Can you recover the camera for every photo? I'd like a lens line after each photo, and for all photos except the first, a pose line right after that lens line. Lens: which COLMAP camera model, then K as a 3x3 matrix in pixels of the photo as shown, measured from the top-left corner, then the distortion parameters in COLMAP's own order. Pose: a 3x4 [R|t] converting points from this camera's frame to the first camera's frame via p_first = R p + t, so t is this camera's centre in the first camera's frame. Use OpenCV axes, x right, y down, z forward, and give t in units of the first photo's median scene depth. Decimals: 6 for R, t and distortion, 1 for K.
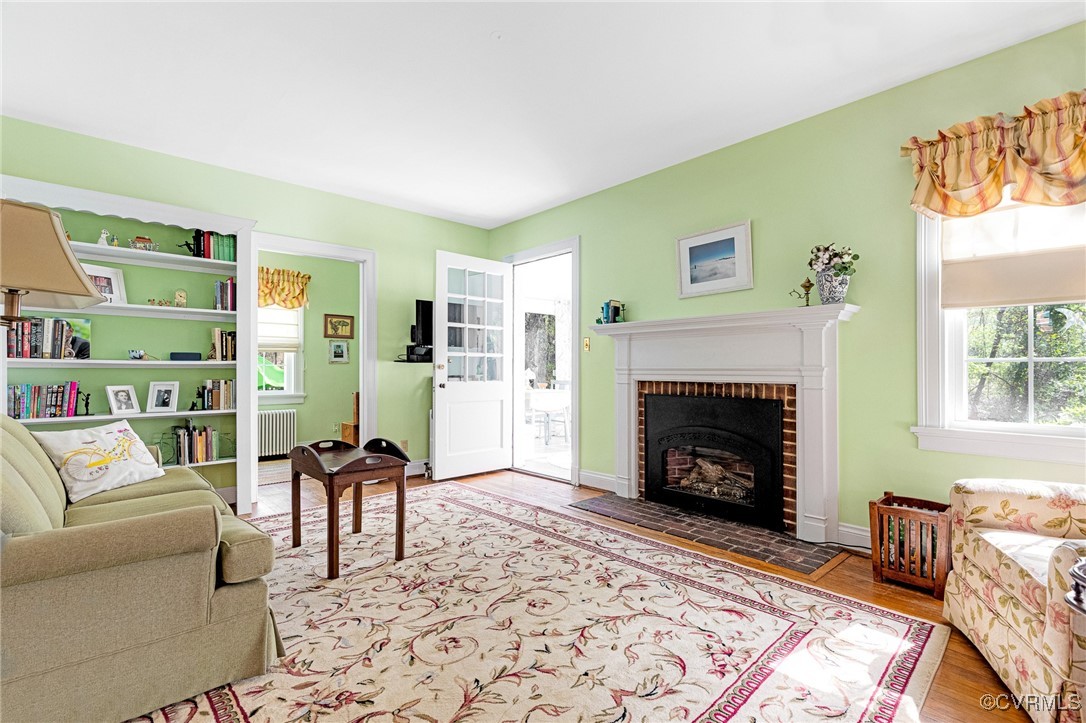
lens RADIAL K [[513.5, 0, 553.1], [0, 513.5, 365.4], [0, 0, 1]] dist [0.011429, -0.001735]
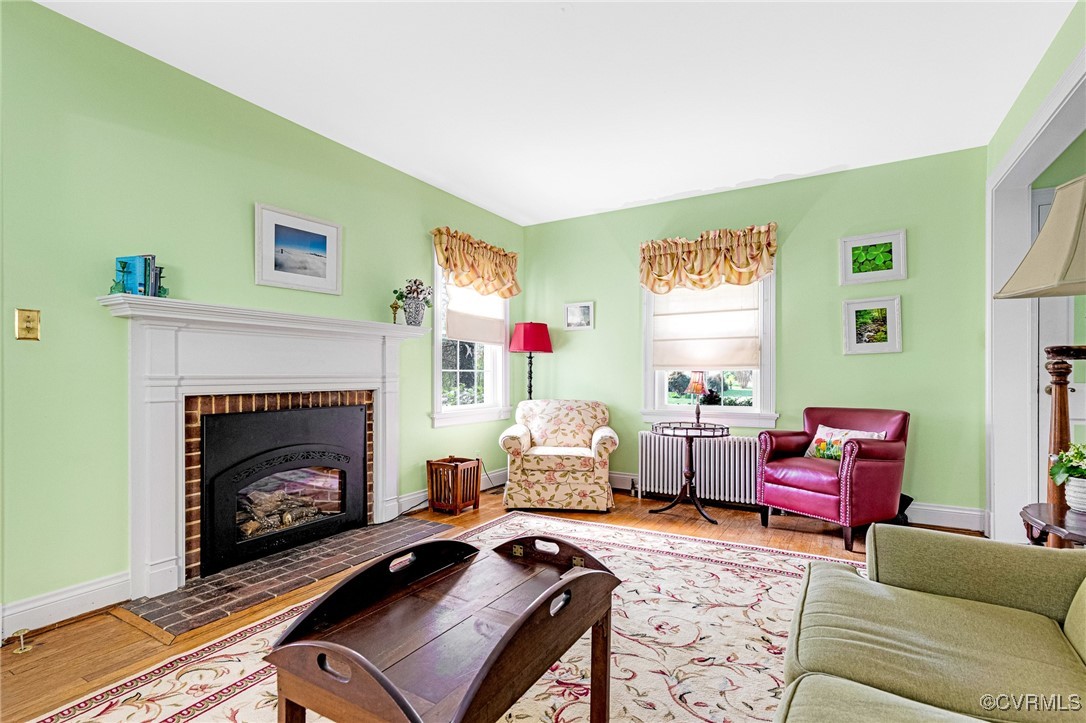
lens RADIAL K [[513.5, 0, 546.7], [0, 513.5, 378.5], [0, 0, 1]] dist [0.011429, -0.001735]
pose [[-0.298476, -0.006939, 0.954392, -0.736597], [-0.004121, 0.999974, 0.005981, 0.003577], [-0.954408, -0.002148, -0.298497, 0.992289]]
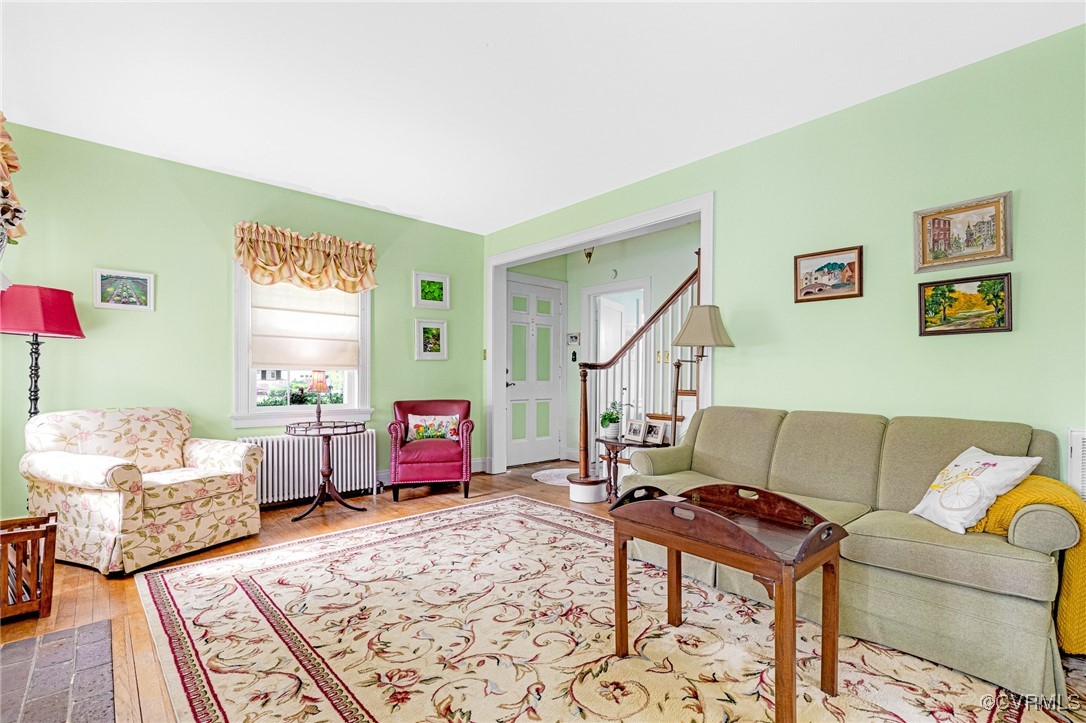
lens RADIAL K [[488.8, 0, 540.3], [0, 488.8, 384.2], [0, 0, 1]] dist [0.011686, -0.001832]
pose [[-0.999655, -0.009090, 0.024644, -0.183146], [-0.008850, 0.999912, 0.009848, 0.008831], [-0.024731, 0.009627, -0.999648, 1.497244]]
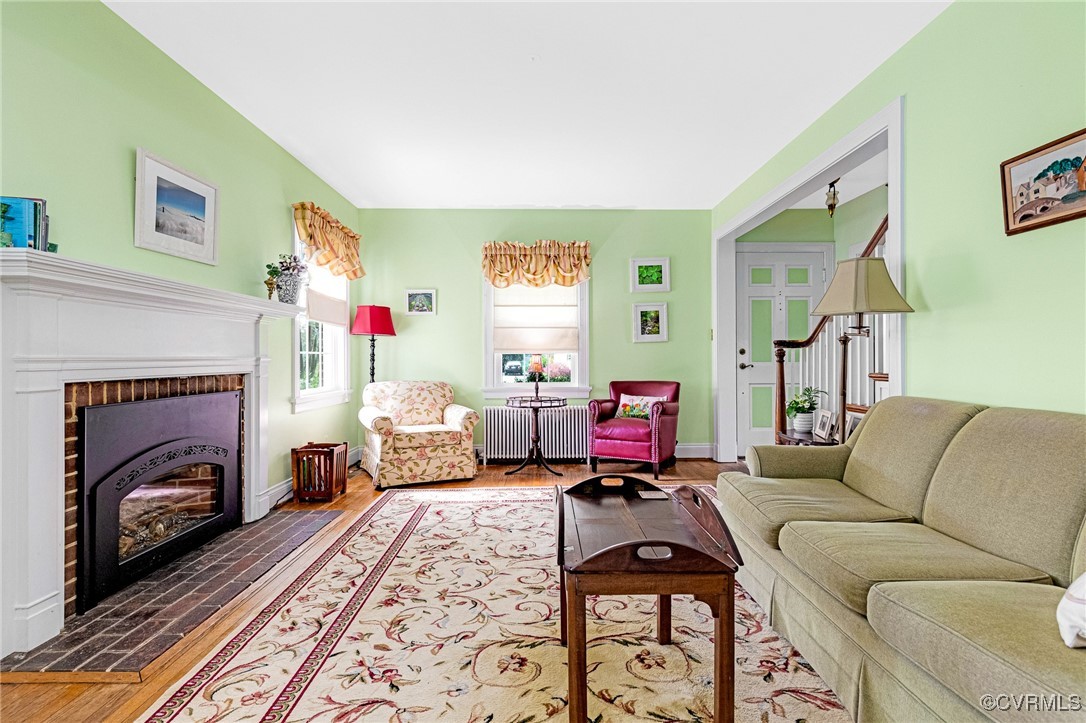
lens RADIAL K [[488.8, 0, 551.8], [0, 488.8, 358.8], [0, 0, 1]] dist [0.011686, -0.001832]
pose [[-0.748560, -0.000290, 0.663067, -0.638499], [-0.001920, 0.999997, -0.001731, 0.008084], [-0.663064, -0.002568, -0.748558, 1.349616]]
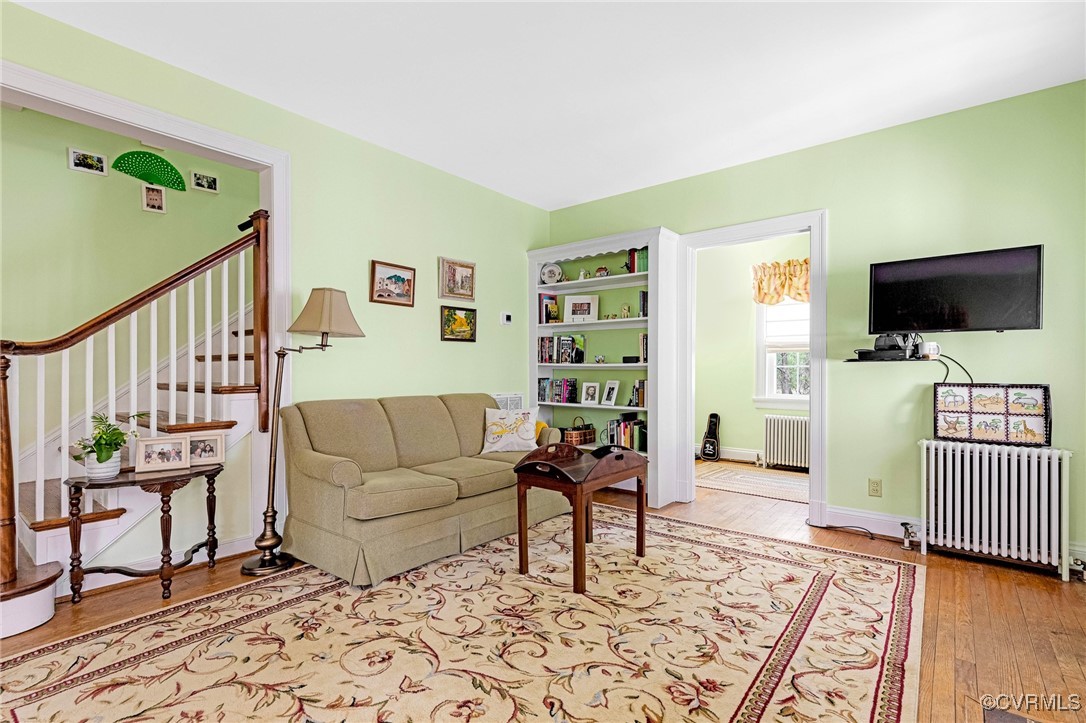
lens RADIAL K [[513.5, 0, 529.2], [0, 513.5, 366.4], [0, 0, 1]] dist [0.011429, -0.001735]
pose [[0.115217, -0.003692, -0.993334, 0.498253], [0.003986, 0.999987, -0.003255, 0.000973], [0.993332, -0.003585, 0.115230, 0.739674]]
